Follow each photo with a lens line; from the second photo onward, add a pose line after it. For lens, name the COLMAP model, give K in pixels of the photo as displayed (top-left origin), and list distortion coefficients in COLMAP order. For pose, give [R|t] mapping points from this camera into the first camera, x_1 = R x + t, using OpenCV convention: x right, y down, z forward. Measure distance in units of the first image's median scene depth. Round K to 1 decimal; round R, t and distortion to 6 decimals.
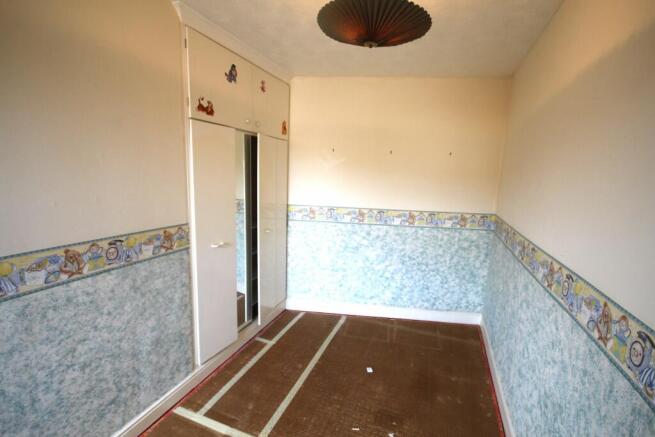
lens RADIAL K [[306.1, 0, 327.5], [0, 306.1, 221.2], [0, 0, 1]] dist [0.005358, -0.000223]
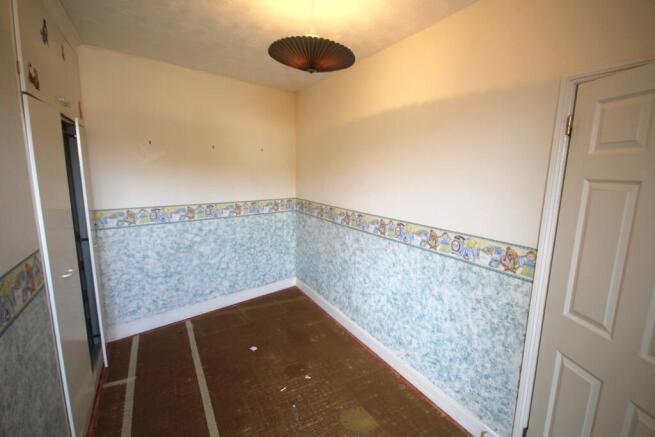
lens RADIAL K [[306.1, 0, 324.5], [0, 306.1, 218.2], [0, 0, 1]] dist [0.005358, -0.000223]
pose [[0.658108, -0.140609, 0.739677, -0.328053], [0.127676, 0.989021, 0.074412, -0.017826], [-0.742019, 0.045468, 0.668835, 0.044651]]
